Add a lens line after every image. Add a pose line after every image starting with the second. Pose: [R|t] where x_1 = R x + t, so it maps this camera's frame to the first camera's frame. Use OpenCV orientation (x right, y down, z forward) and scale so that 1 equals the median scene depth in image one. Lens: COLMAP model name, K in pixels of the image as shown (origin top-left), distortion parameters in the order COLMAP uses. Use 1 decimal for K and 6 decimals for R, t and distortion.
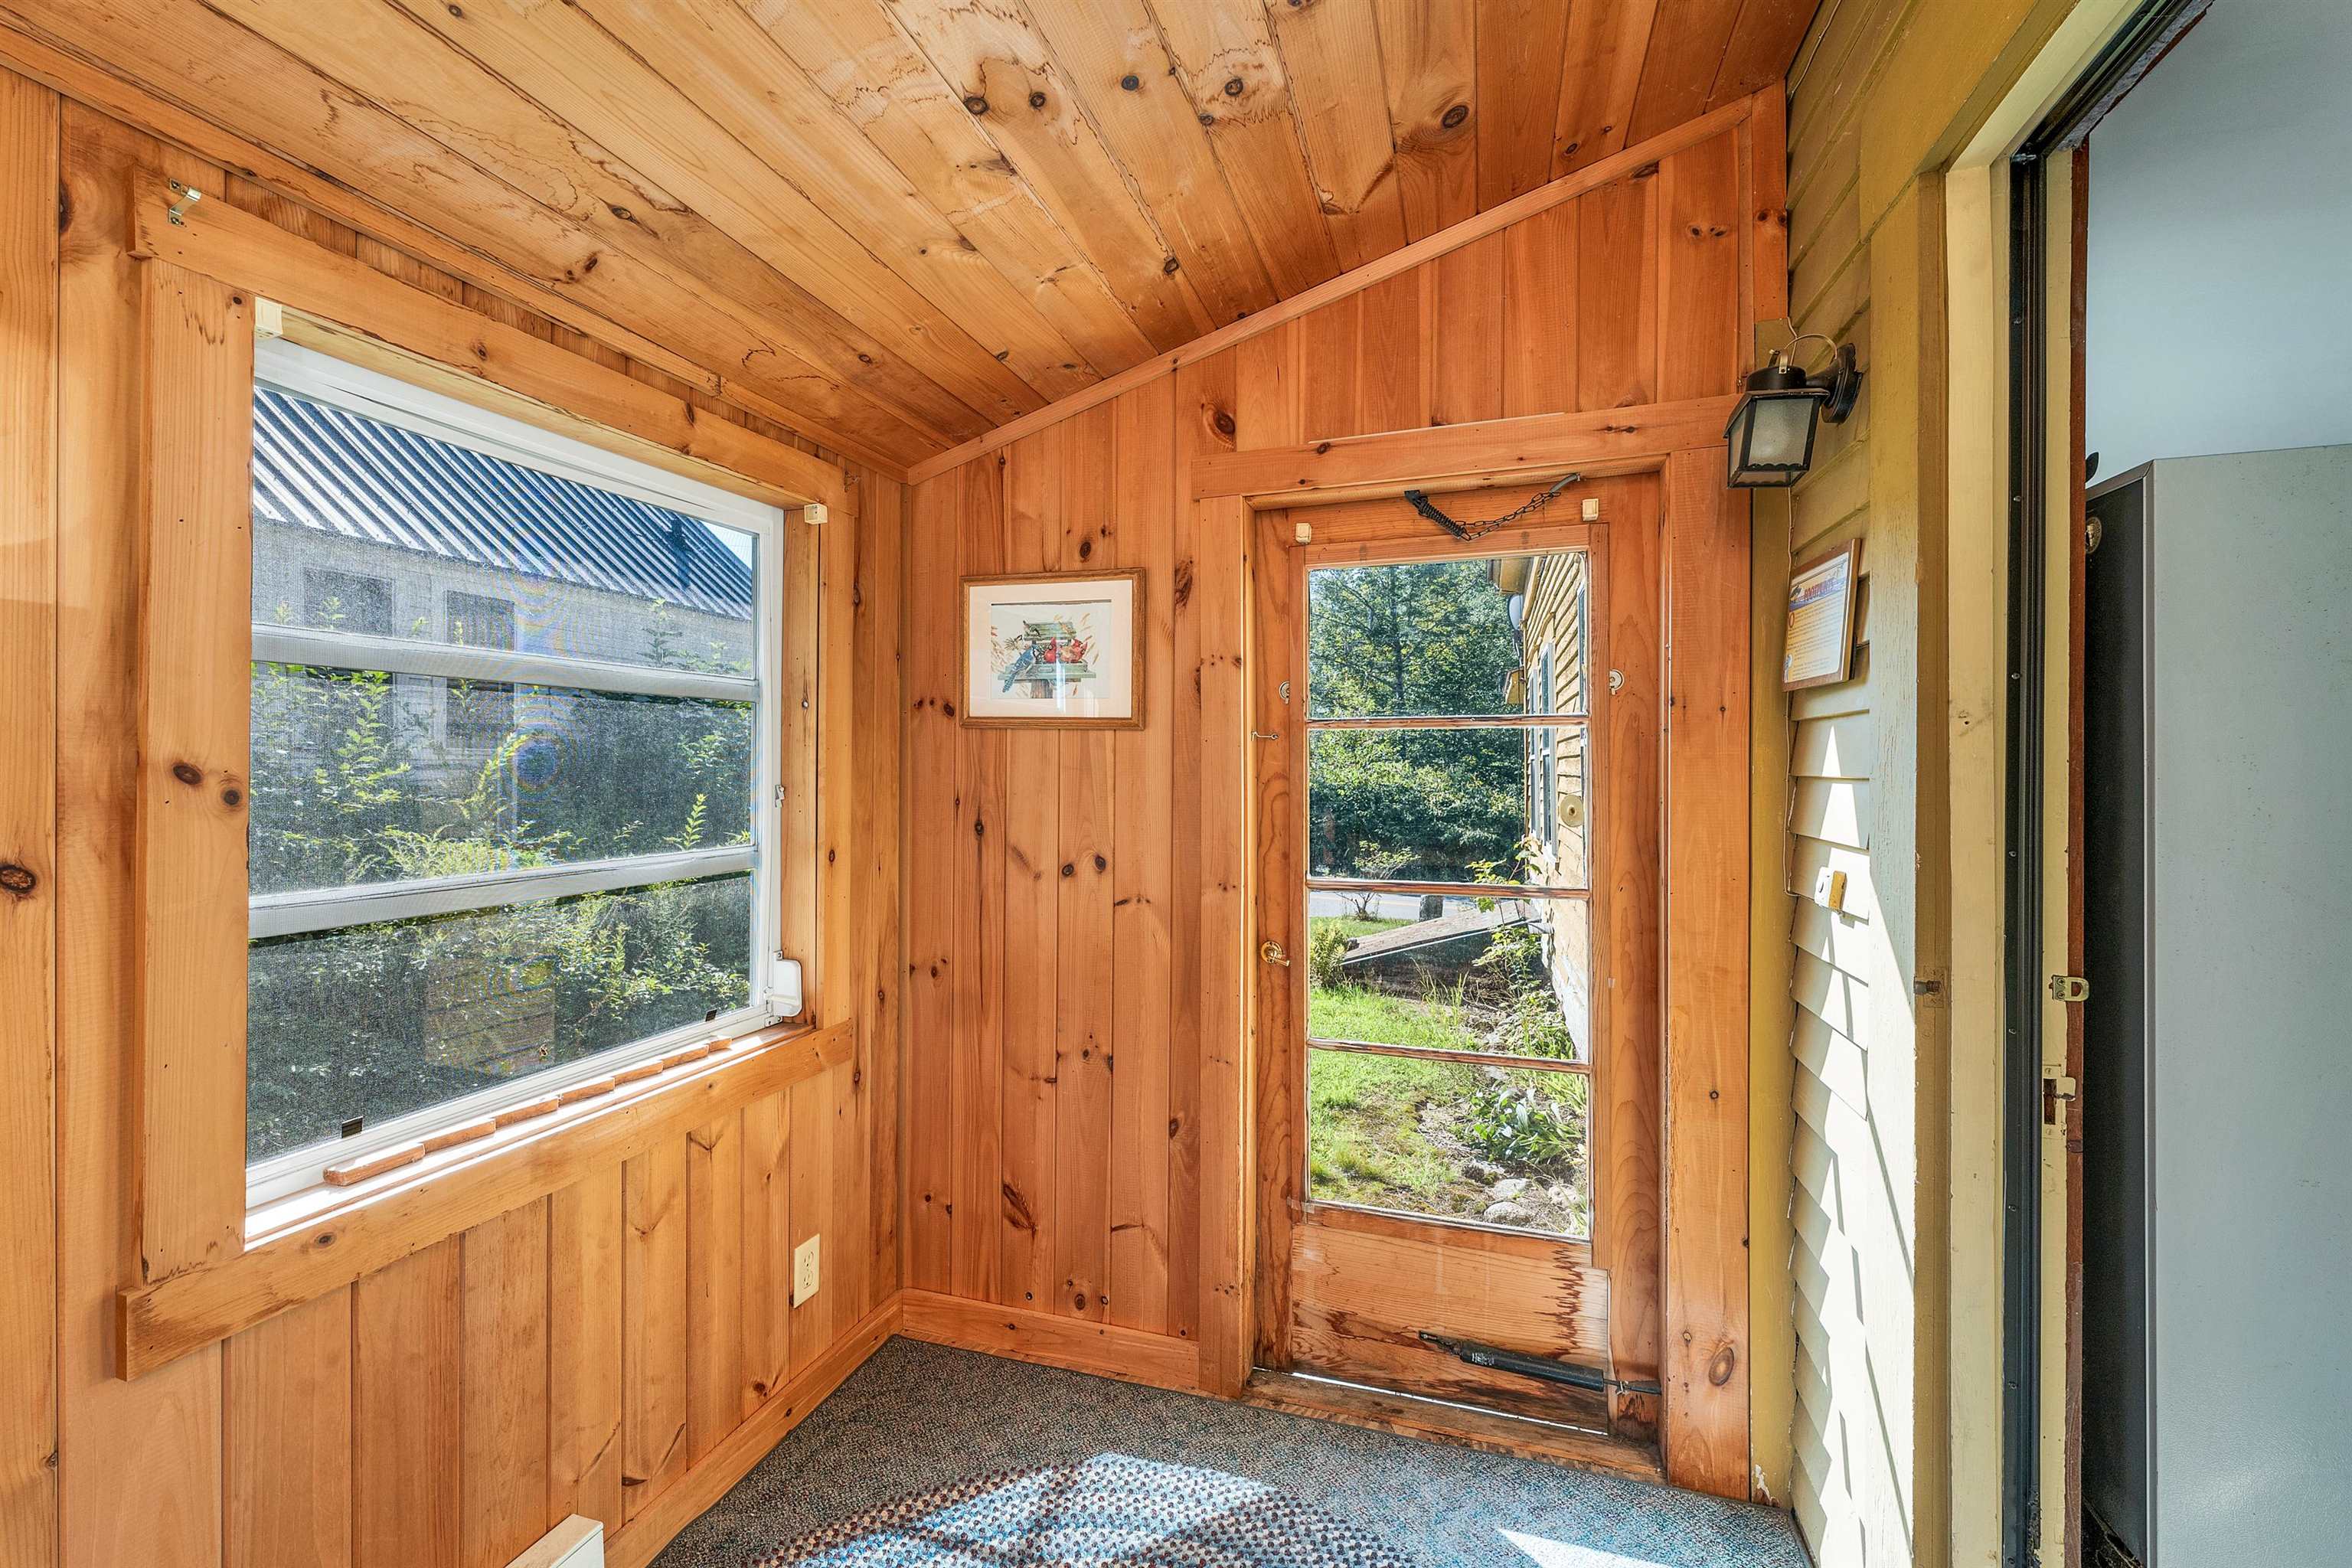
lens RADIAL K [[987.6, 0, 1174.0], [0, 987.6, 774.5], [0, 0, 1]] dist [0.004406, -0.001067]
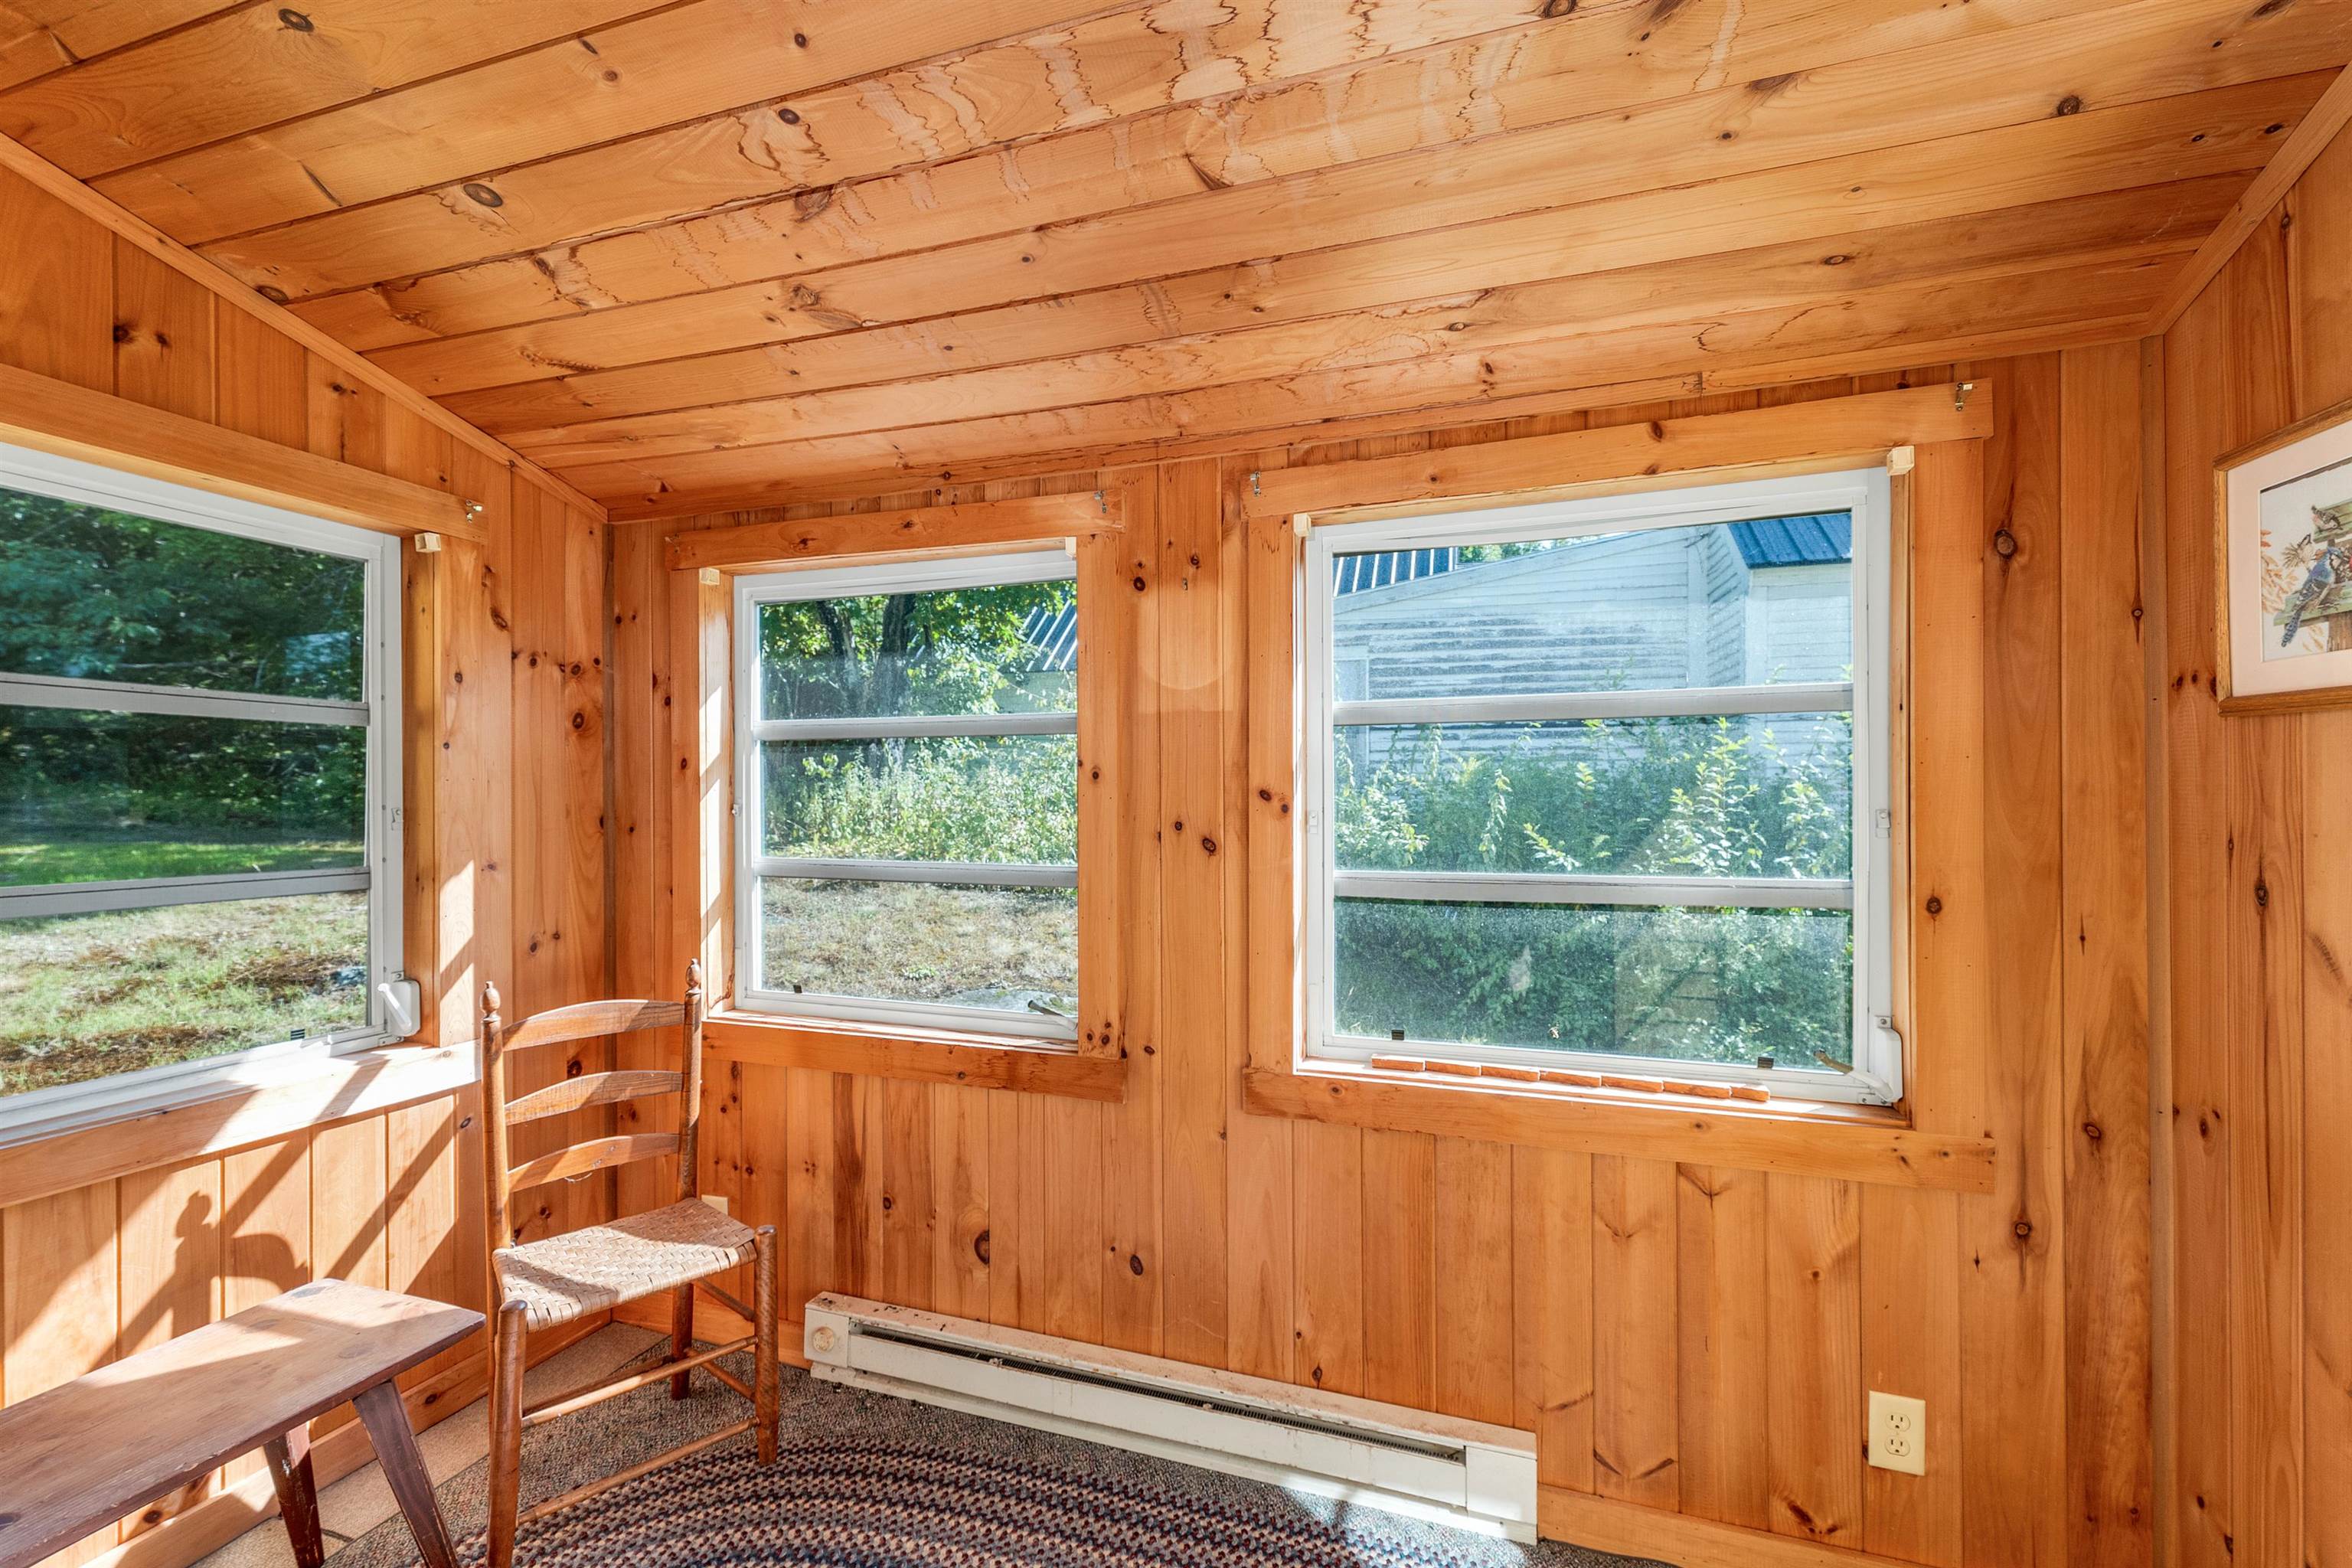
lens RADIAL K [[987.6, 0, 1177.7], [0, 987.6, 788.9], [0, 0, 1]] dist [0.004406, -0.001067]
pose [[-0.006746, -0.004845, -0.999966, 0.421681], [-0.002373, 0.999986, -0.004829, -0.001148], [0.999974, 0.002340, -0.006758, 0.443821]]
